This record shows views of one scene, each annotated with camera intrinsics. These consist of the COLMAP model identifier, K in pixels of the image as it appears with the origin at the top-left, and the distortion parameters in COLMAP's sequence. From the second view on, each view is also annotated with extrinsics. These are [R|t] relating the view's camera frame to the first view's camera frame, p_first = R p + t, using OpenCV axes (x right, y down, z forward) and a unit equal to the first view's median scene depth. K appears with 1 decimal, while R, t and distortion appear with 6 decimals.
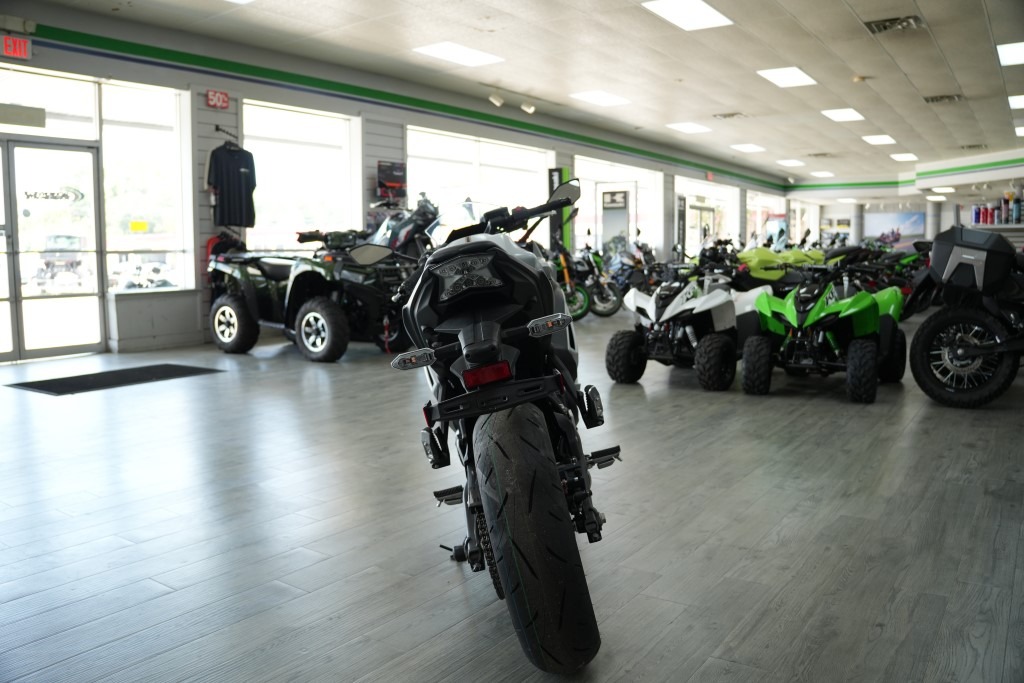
lens RADIAL K [[816.0, 0, 509.0], [0, 816.0, 346.1], [0, 0, 1]] dist [-0.206986, 0.117001]
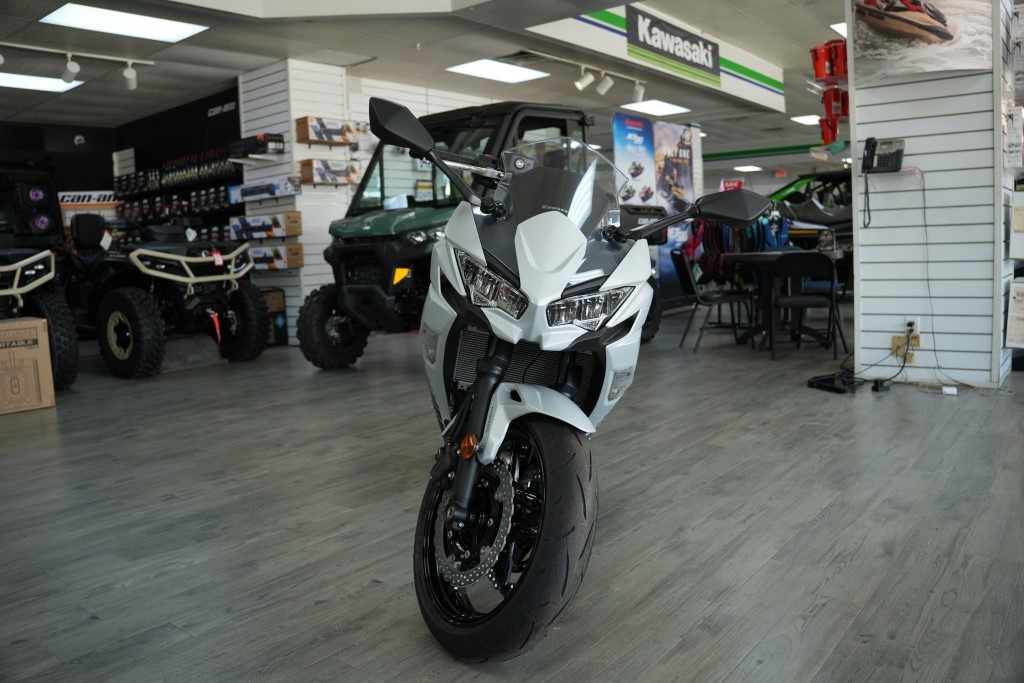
lens RADIAL K [[816.0, 0, 511.5], [0, 816.0, 344.1], [0, 0, 1]] dist [-0.206986, 0.117001]
pose [[-0.997030, 0.049422, 0.059071, -0.013441], [0.061479, 0.972675, 0.223882, -0.054189], [-0.046392, 0.226848, -0.972825, 0.551261]]
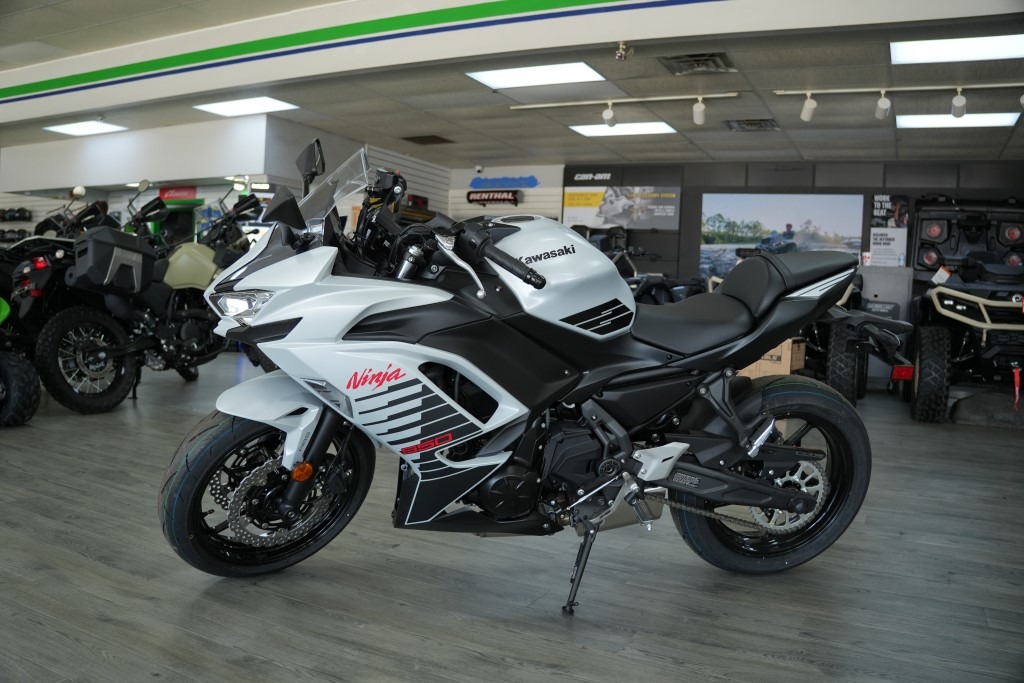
lens RADIAL K [[816.0, 0, 508.3], [0, 816.0, 343.9], [0, 0, 1]] dist [-0.206986, 0.117001]
pose [[-0.137057, -0.051229, 0.989238, -0.237858], [0.065655, 0.995996, 0.060675, -0.017117], [-0.988385, 0.073264, -0.133145, 0.324645]]
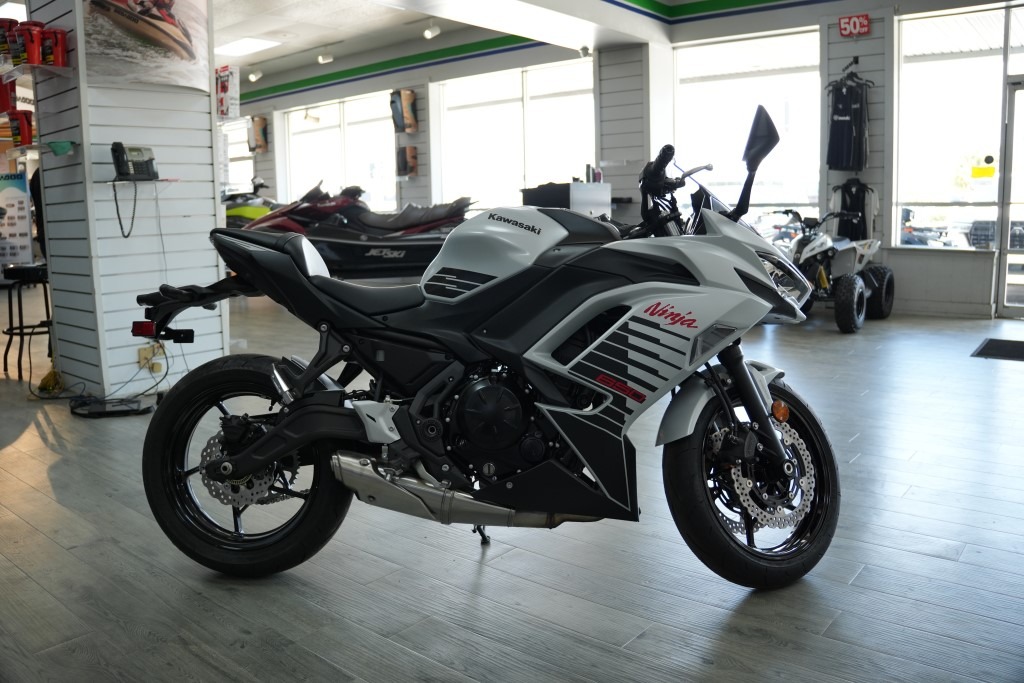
lens RADIAL K [[816.0, 0, 514.9], [0, 816.0, 336.9], [0, 0, 1]] dist [-0.206986, 0.117001]
pose [[-0.069615, 0.159393, -0.984758, 0.243211], [-0.091832, 0.981937, 0.165428, -0.040968], [0.993338, 0.101948, -0.053720, 0.300897]]
